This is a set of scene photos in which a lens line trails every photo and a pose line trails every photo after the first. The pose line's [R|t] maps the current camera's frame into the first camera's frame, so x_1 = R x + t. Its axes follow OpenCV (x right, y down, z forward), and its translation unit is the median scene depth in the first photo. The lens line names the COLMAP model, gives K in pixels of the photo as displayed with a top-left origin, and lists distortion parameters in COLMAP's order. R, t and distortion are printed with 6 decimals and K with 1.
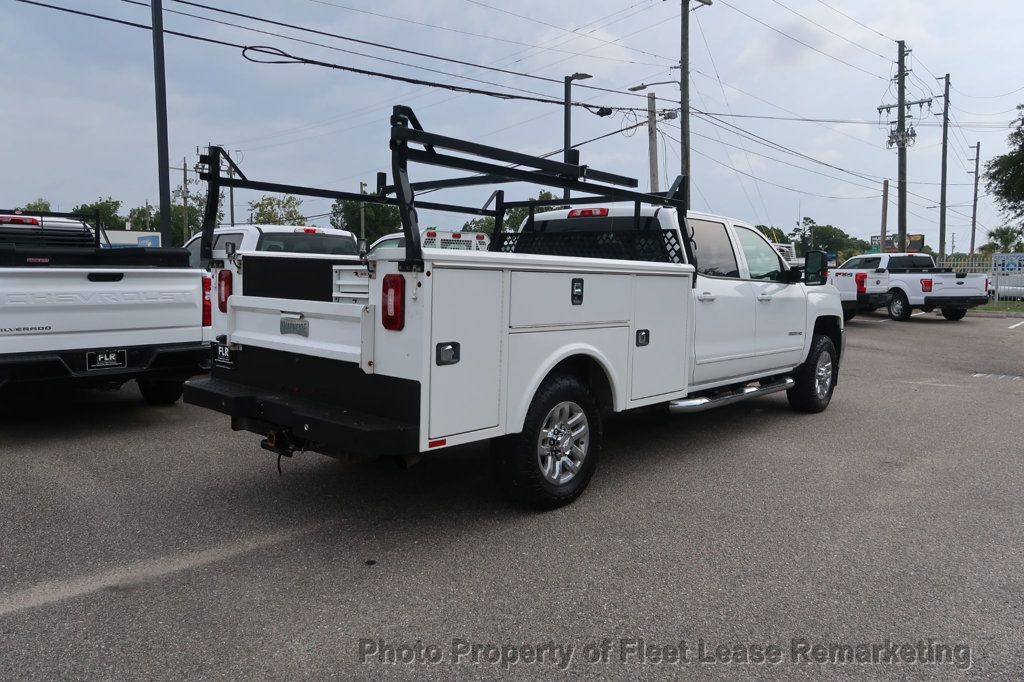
lens RADIAL K [[742.4, 0, 512.0], [0, 742.4, 341.0], [0, 0, 1]] dist [-0.013119, 0.010211]
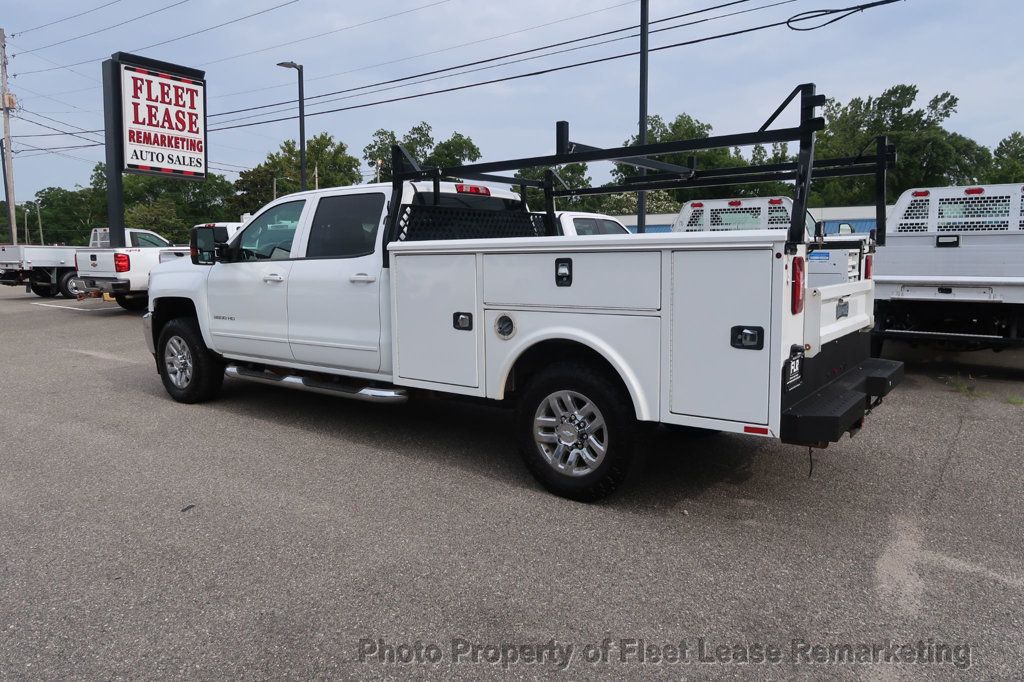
lens RADIAL K [[710.0, 0, 510.7], [0, 710.0, 339.8], [0, 0, 1]] dist [-0.021188, 0.009325]
pose [[0.129682, 0.118835, -0.984409, 0.440757], [-0.077540, 0.990968, 0.109412, -0.033648], [0.988519, 0.062143, 0.137725, 0.393747]]
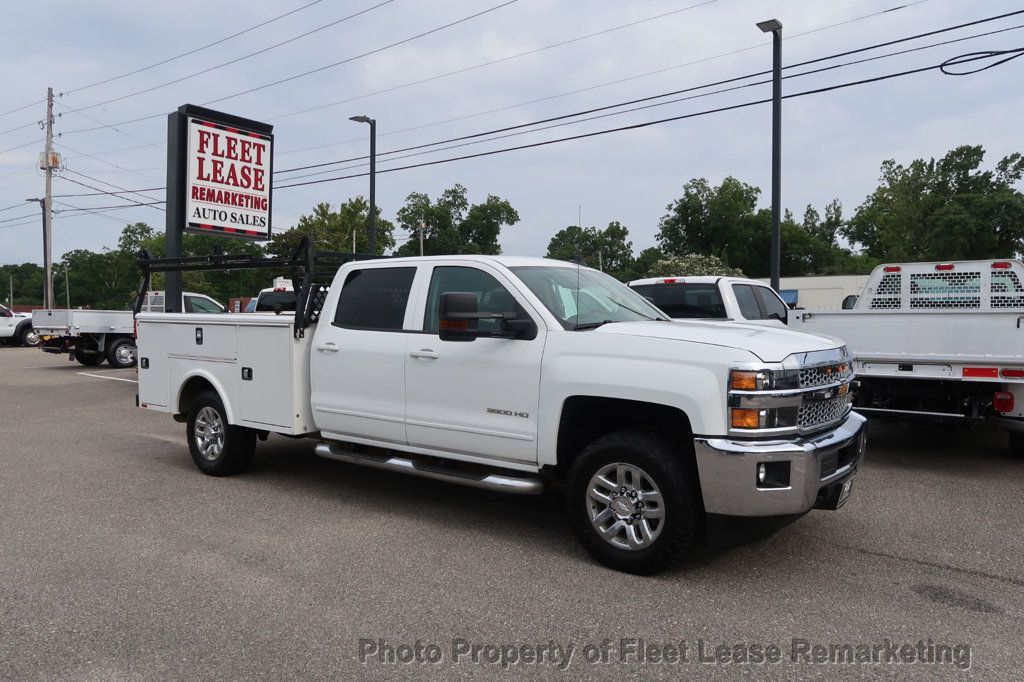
lens RADIAL K [[742.4, 0, 512.0], [0, 742.4, 341.0], [0, 0, 1]] dist [-0.013119, 0.010211]
pose [[0.092823, 0.028187, -0.995284, 0.366649], [-0.084860, 0.996186, 0.020298, -0.030919], [0.992060, 0.082576, 0.094861, 0.324402]]
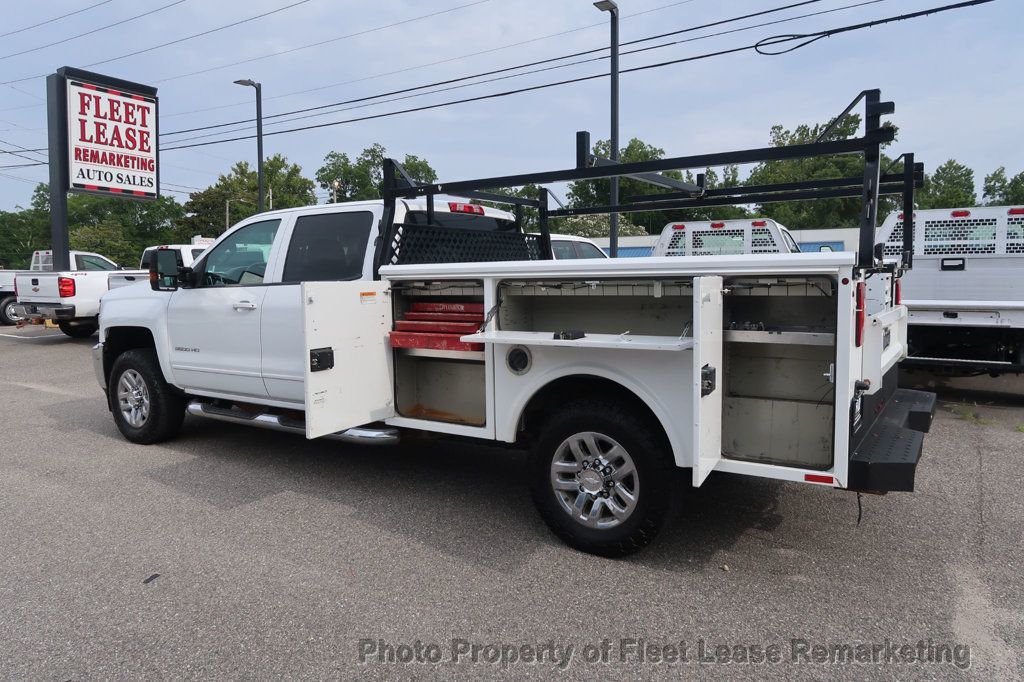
lens RADIAL K [[710.0, 0, 510.7], [0, 710.0, 339.8], [0, 0, 1]] dist [-0.021188, 0.009325]
pose [[0.191287, 0.086508, -0.977714, 0.415495], [-0.075034, 0.994482, 0.073312, -0.033381], [0.978662, 0.059338, 0.196723, 0.381957]]
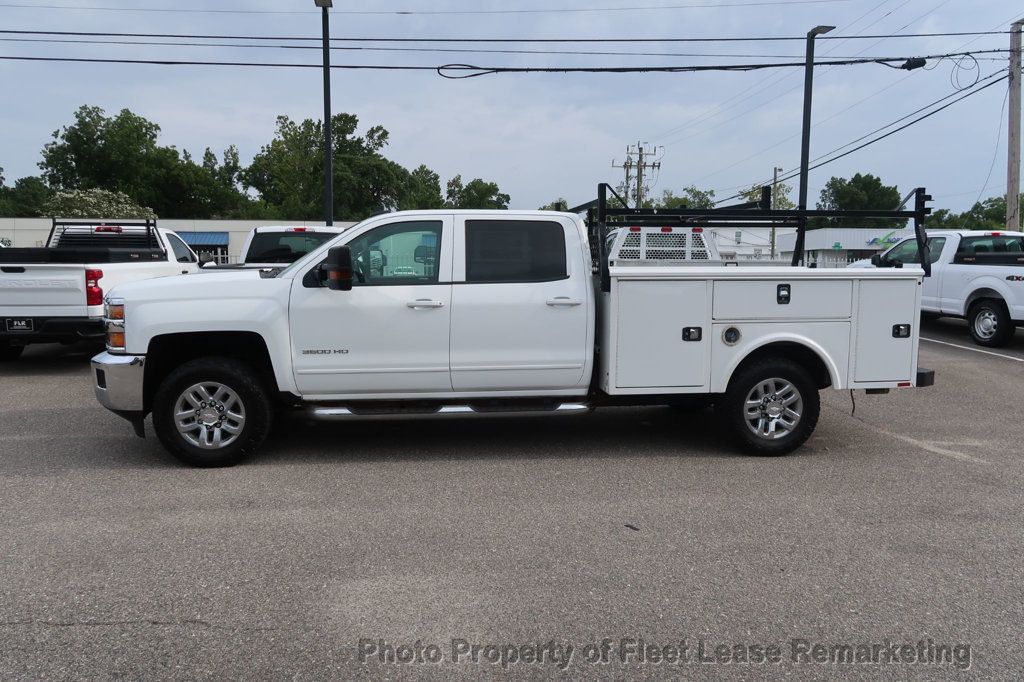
lens RADIAL K [[710.0, 0, 510.7], [0, 710.0, 339.8], [0, 0, 1]] dist [-0.021188, 0.009325]
pose [[0.780147, 0.073243, -0.621294, 0.338681], [-0.059173, 0.997310, 0.043268, -0.019833], [0.622792, 0.003008, 0.782382, 0.153563]]
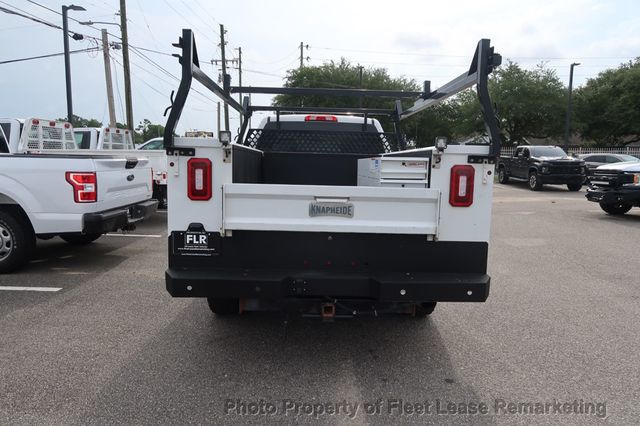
lens RADIAL K [[443.7, 0, 319.2], [0, 443.7, 212.2], [0, 0, 1]] dist [-0.021188, 0.009325]
pose [[0.728976, -0.081643, 0.679653, -0.160069], [0.052956, 0.996613, 0.062918, -0.012320], [-0.682487, -0.009874, 0.730831, 0.105454]]
